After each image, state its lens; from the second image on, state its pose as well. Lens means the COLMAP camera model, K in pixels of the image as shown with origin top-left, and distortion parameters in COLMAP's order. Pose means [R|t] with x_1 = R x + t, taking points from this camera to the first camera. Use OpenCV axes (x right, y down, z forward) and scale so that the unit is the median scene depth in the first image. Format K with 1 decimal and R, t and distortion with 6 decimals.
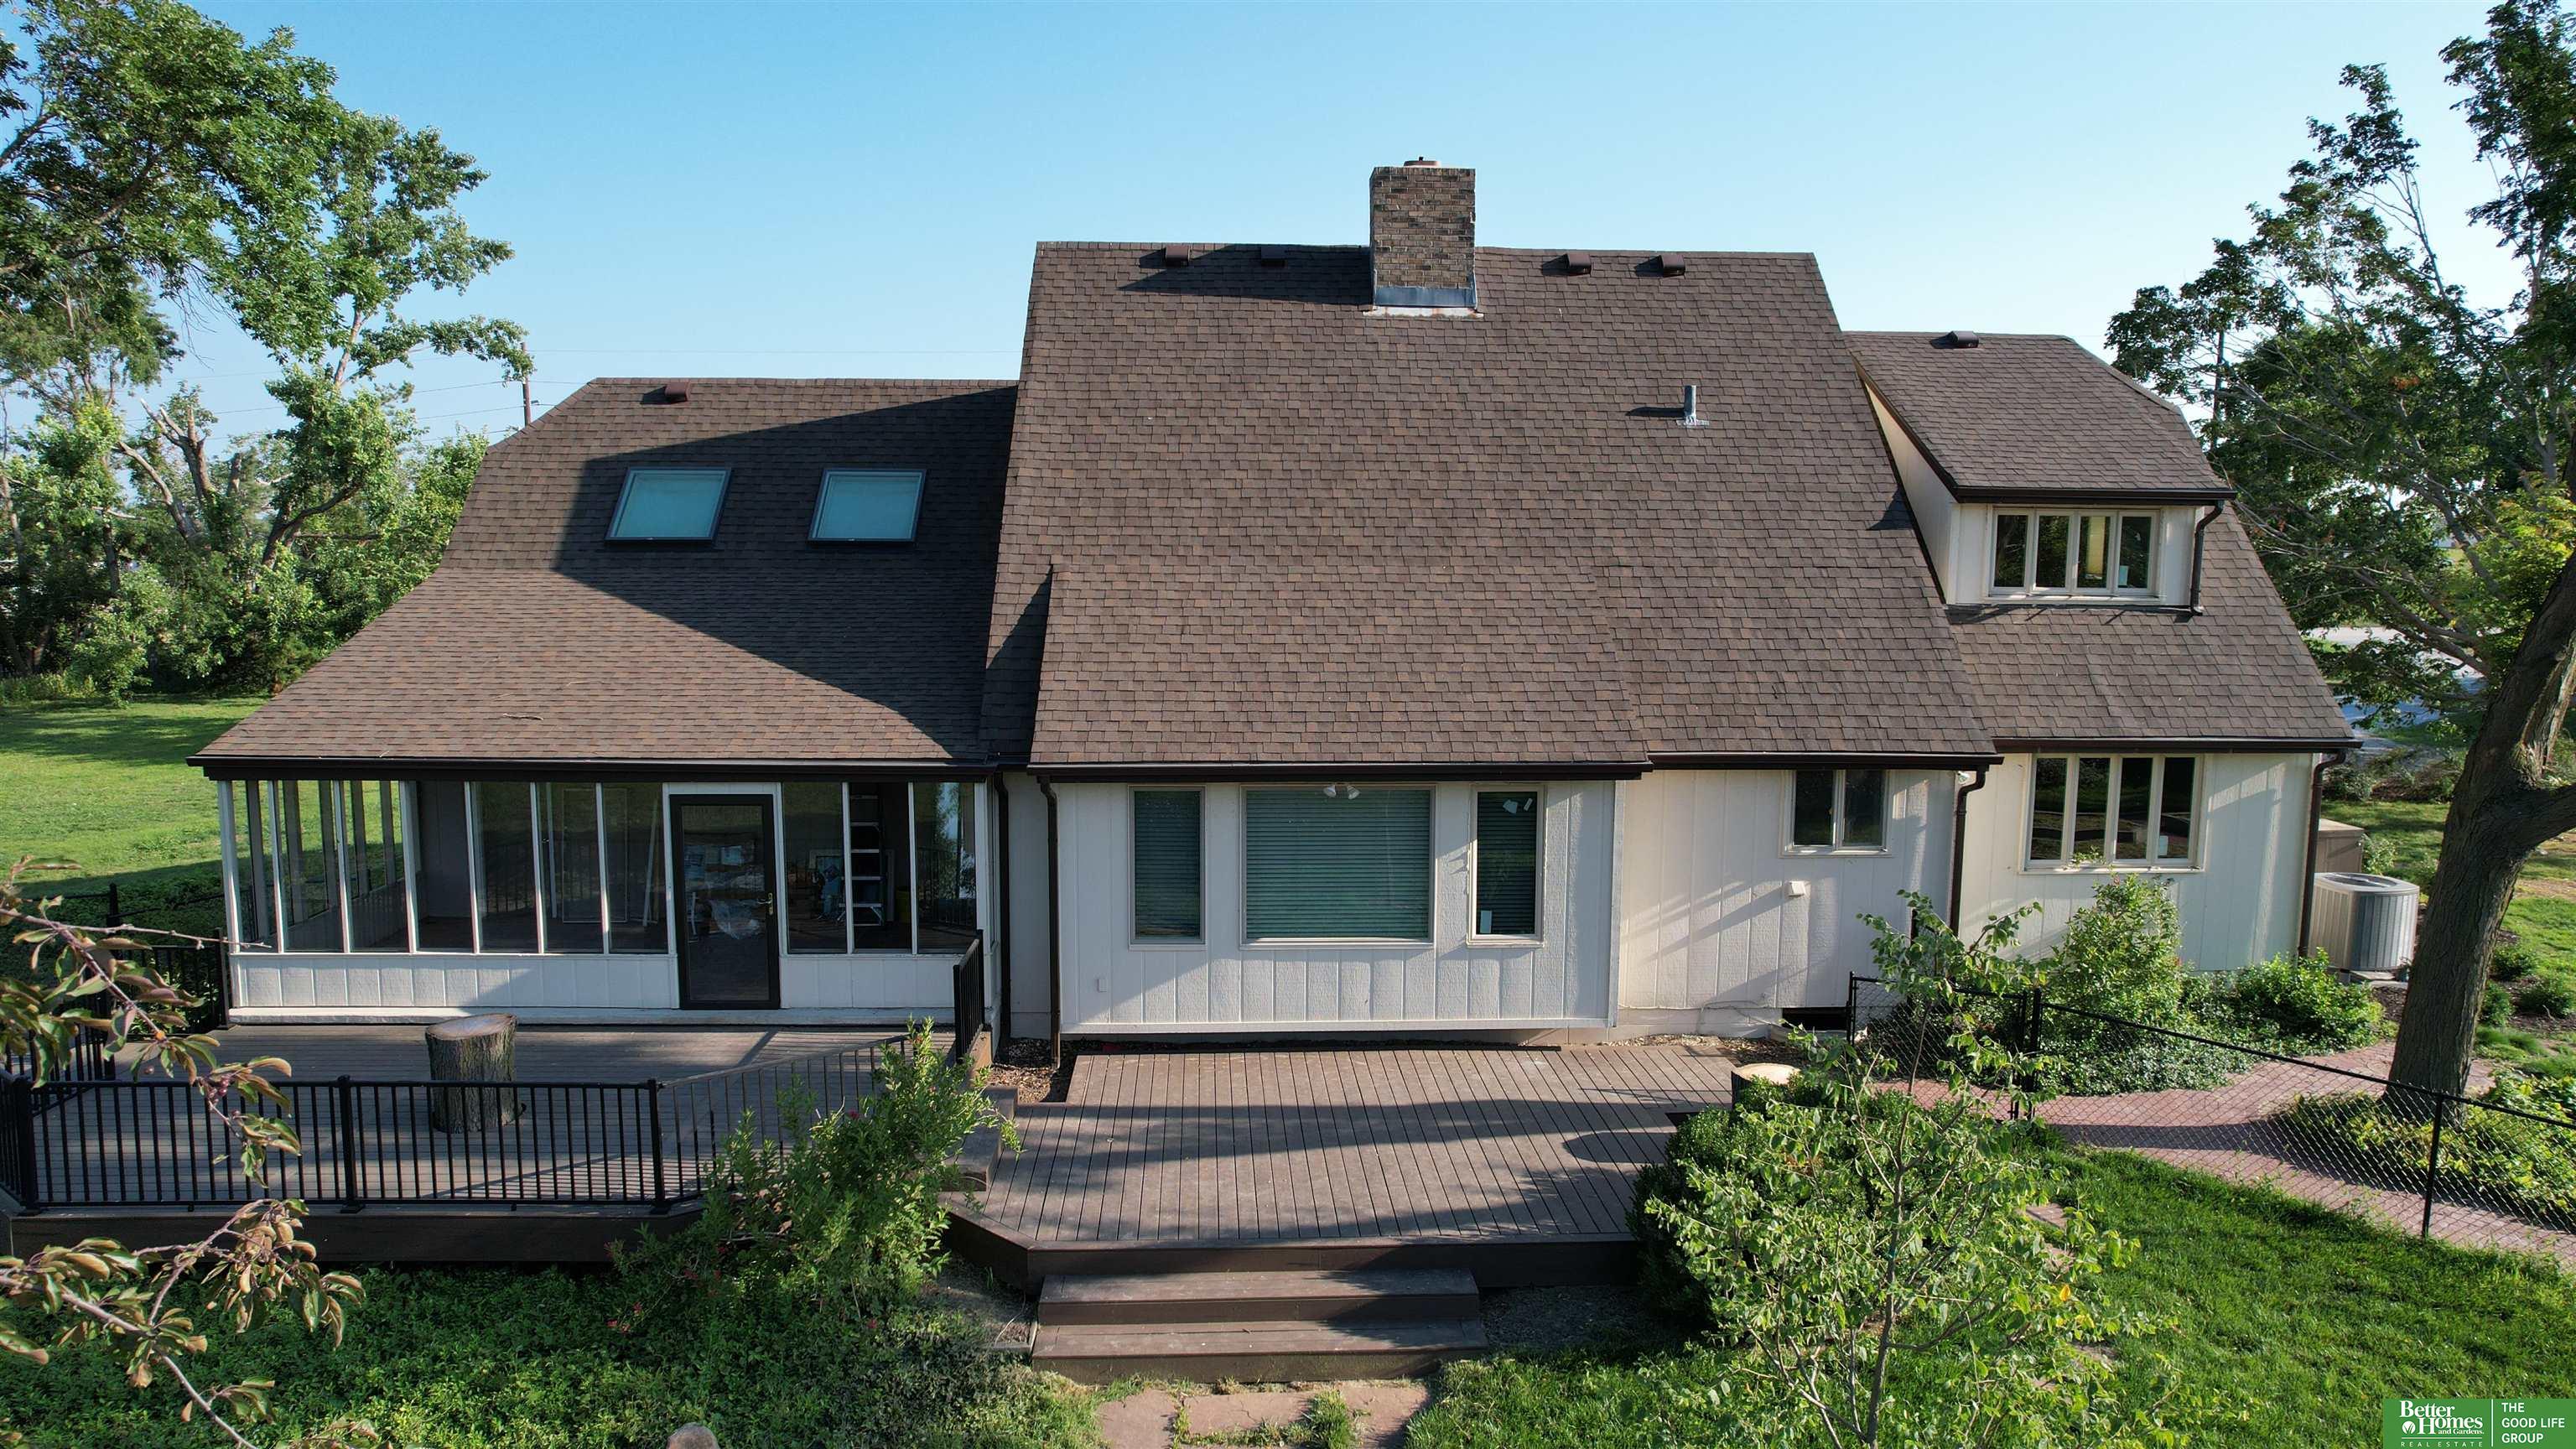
lens RADIAL K [[1594.6, 0, 1291.8], [0, 1594.6, 764.6], [0, 0, 1]] dist [-0.061944, 0.059783]
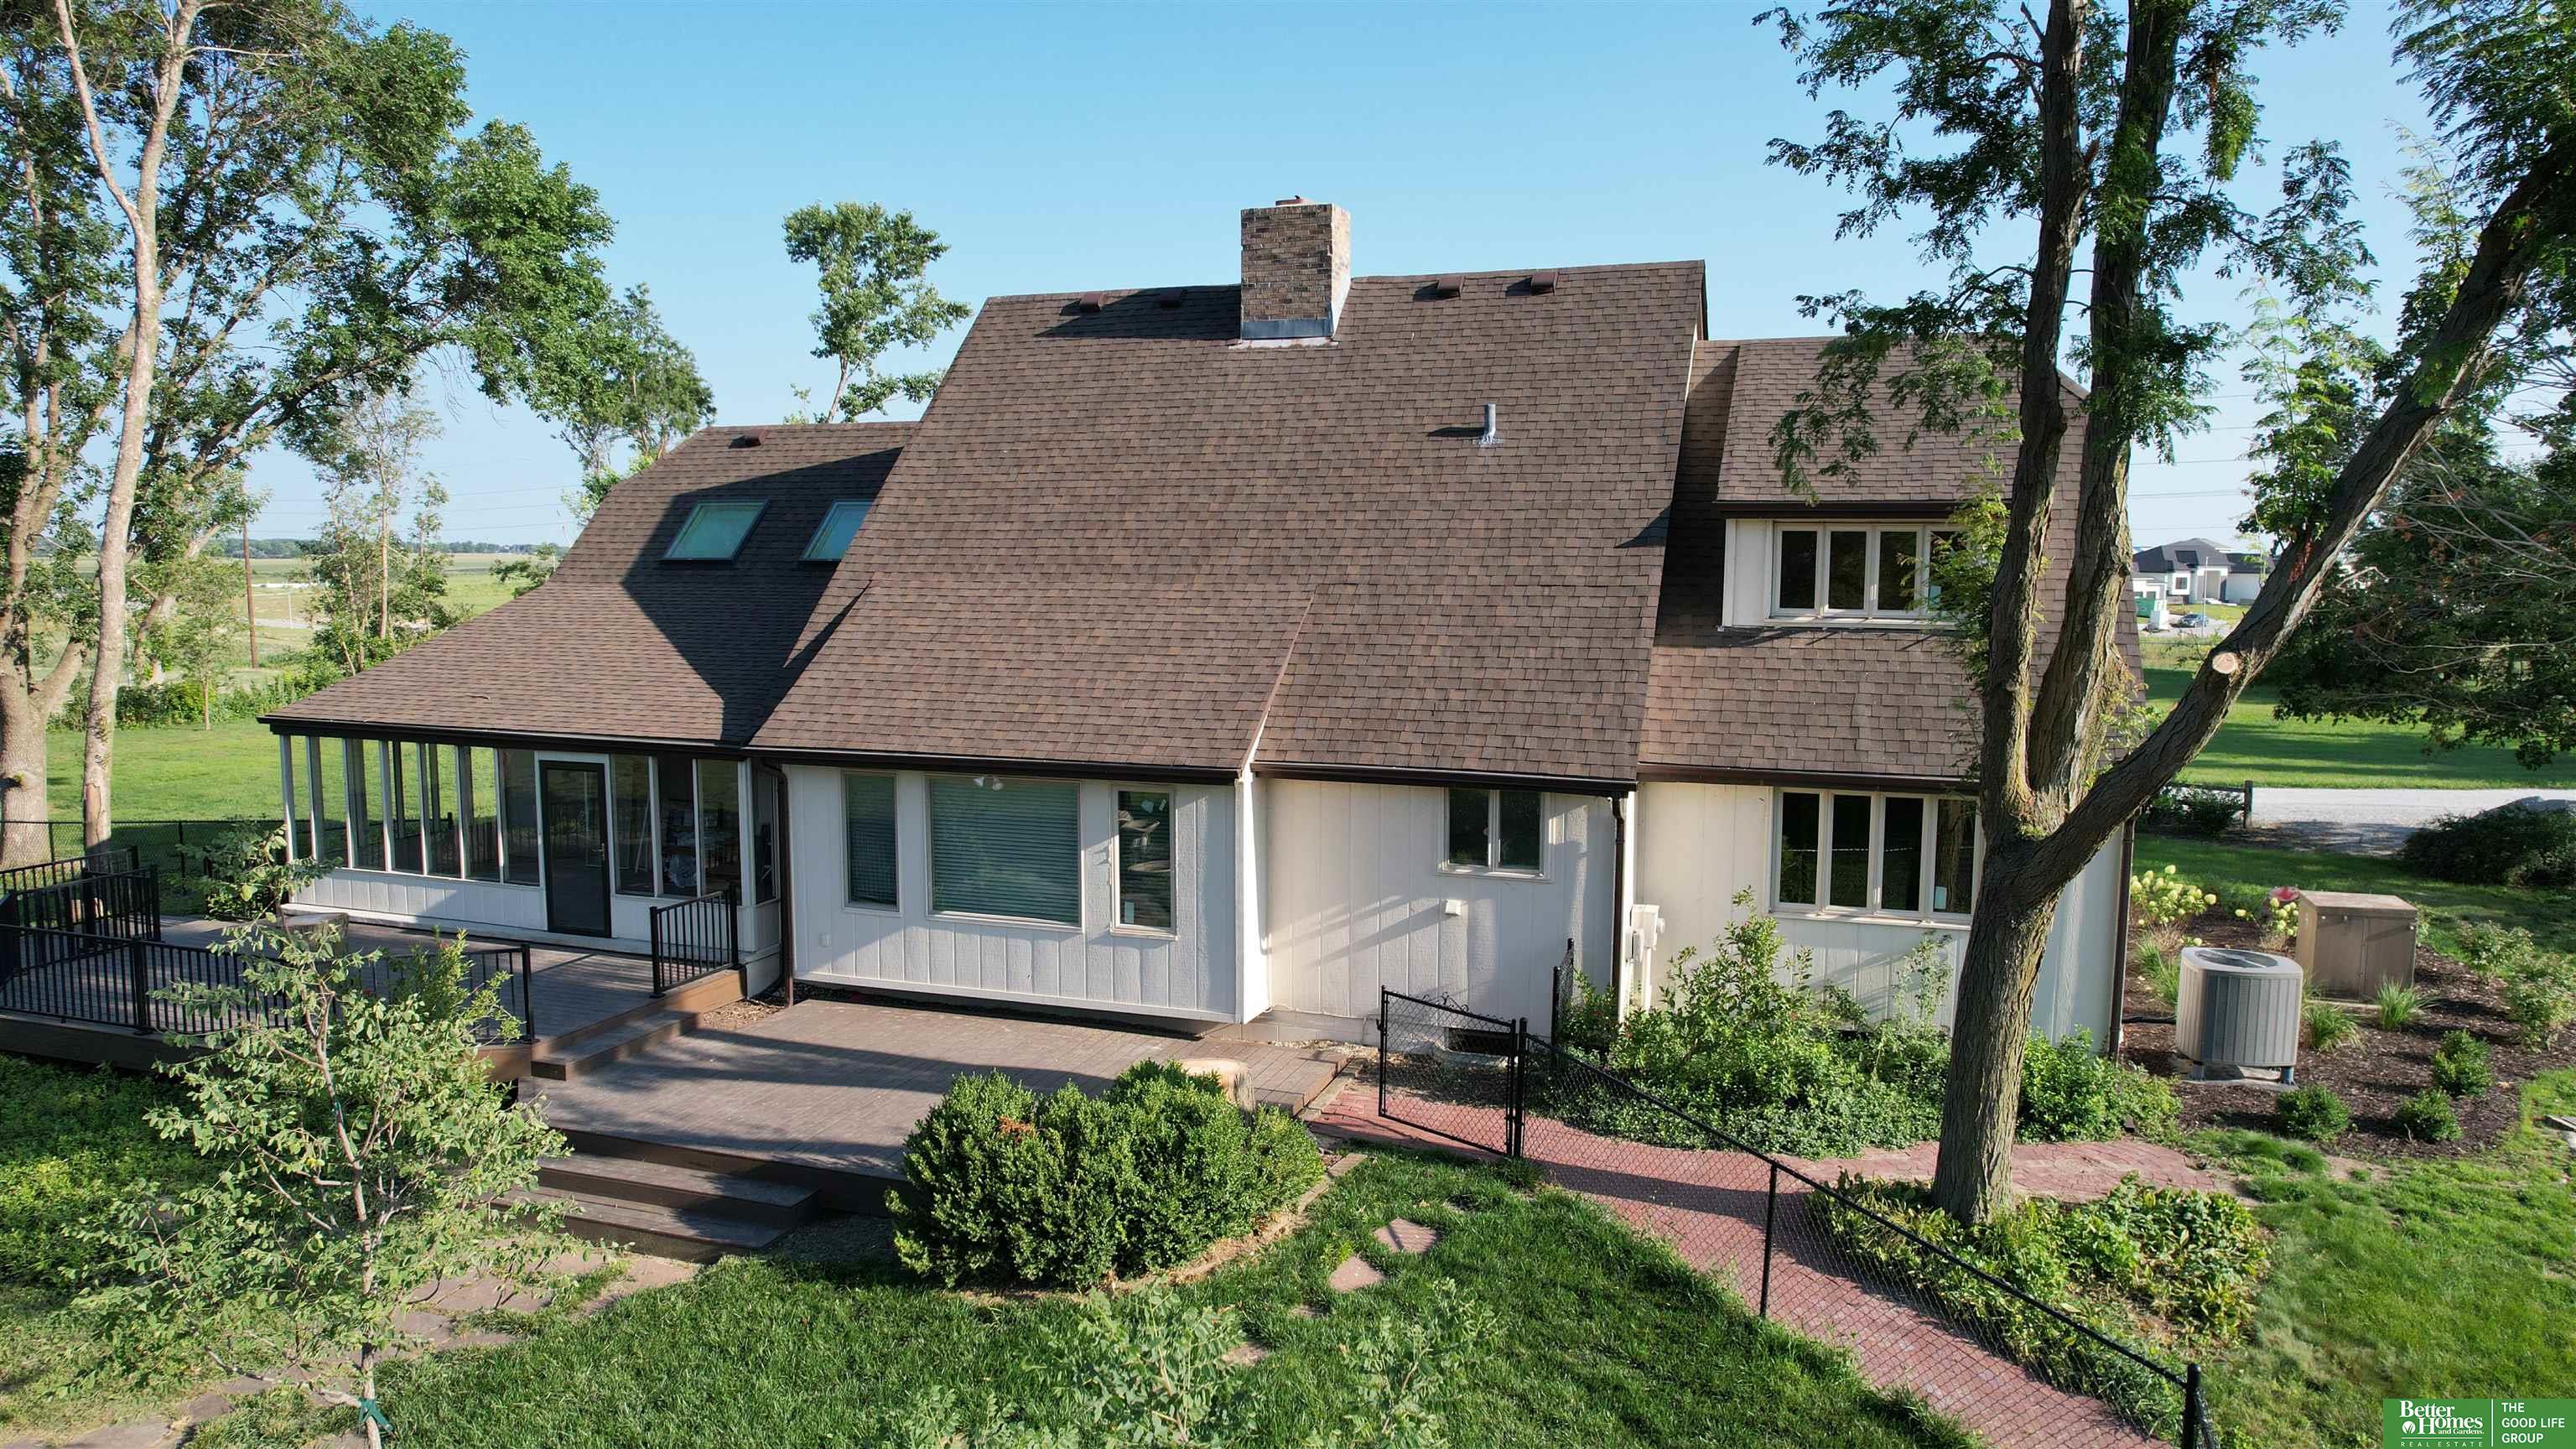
lens RADIAL K [[1594.6, 0, 1291.8], [0, 1594.6, 764.6], [0, 0, 1]] dist [-0.061944, 0.059783]
pose [[0.935011, 0.045001, -0.351753, 0.570569], [-0.050433, 0.998708, -0.006290, 0.000106], [0.351015, 0.023621, 0.936072, 0.027653]]
